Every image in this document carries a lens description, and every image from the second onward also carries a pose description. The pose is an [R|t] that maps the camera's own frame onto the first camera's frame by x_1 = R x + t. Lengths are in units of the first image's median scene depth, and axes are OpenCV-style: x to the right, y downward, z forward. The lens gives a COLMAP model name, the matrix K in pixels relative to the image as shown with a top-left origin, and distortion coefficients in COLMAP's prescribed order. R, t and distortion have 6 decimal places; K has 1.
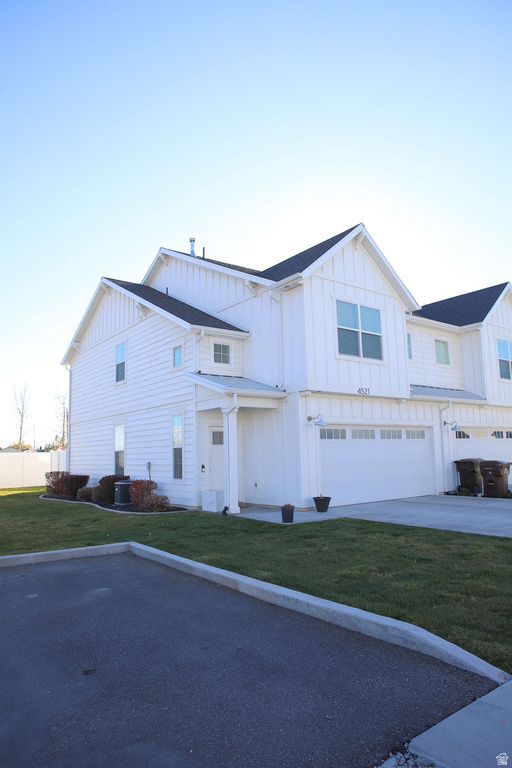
lens RADIAL K [[519.9, 0, 257.9], [0, 519.9, 393.0], [0, 0, 1]] dist [-0.122458, 0.074049]
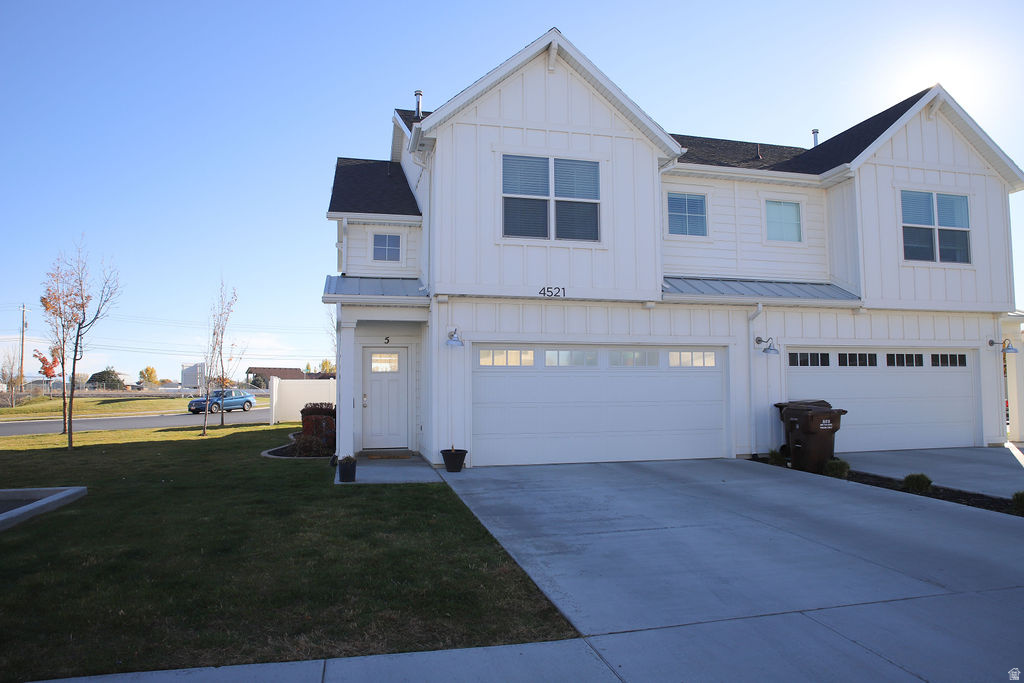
lens RADIAL K [[693.2, 0, 507.5], [0, 693.2, 358.9], [0, 0, 1]] dist [-0.122458, 0.074049]
pose [[0.910468, 0.003234, -0.413567, 0.486635], [0.030148, 0.996790, 0.074167, 0.013849], [0.412479, -0.079995, 0.907448, 0.176234]]
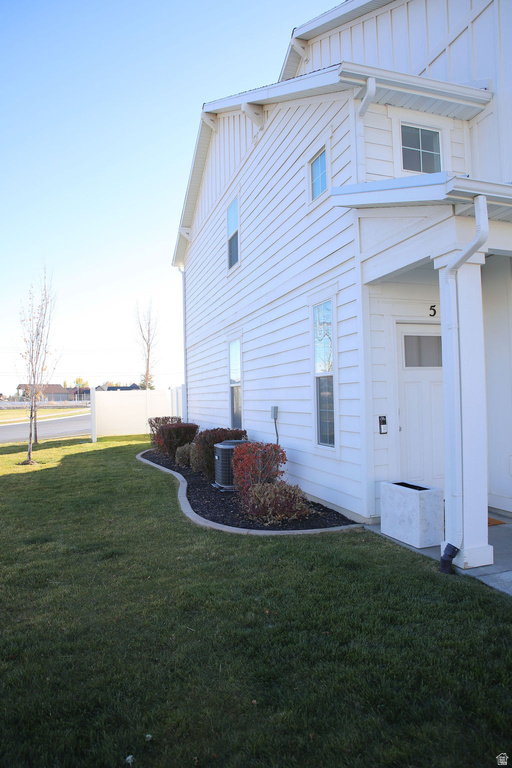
lens RADIAL K [[519.9, 0, 257.9], [0, 519.9, 393.0], [0, 0, 1]] dist [-0.122458, 0.074049]
pose [[0.942383, -0.003971, -0.334511, -0.058635], [0.045237, 0.992258, 0.115662, 0.065307], [0.331462, -0.124131, 0.935267, 0.553729]]
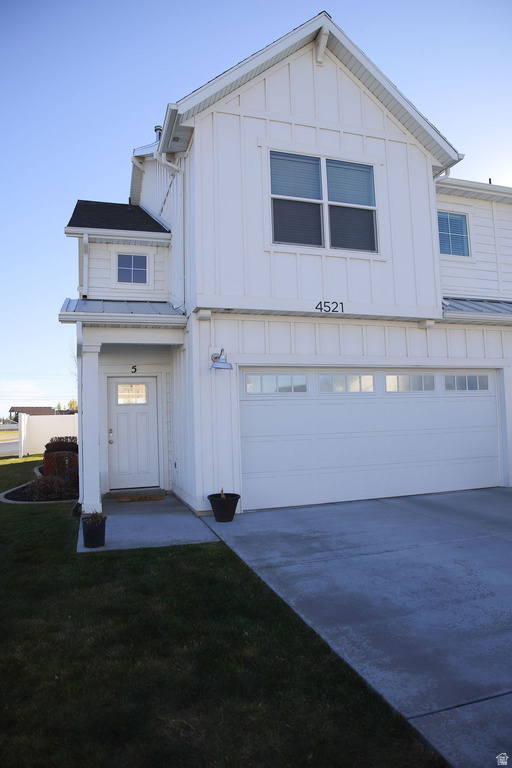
lens RADIAL K [[519.9, 0, 257.9], [0, 519.9, 393.0], [0, 0, 1]] dist [-0.122458, 0.074049]
pose [[0.943150, -0.018130, -0.331874, 0.300822], [0.044290, 0.996462, 0.071432, 0.044391], [0.329404, -0.082070, 0.940615, 0.414988]]
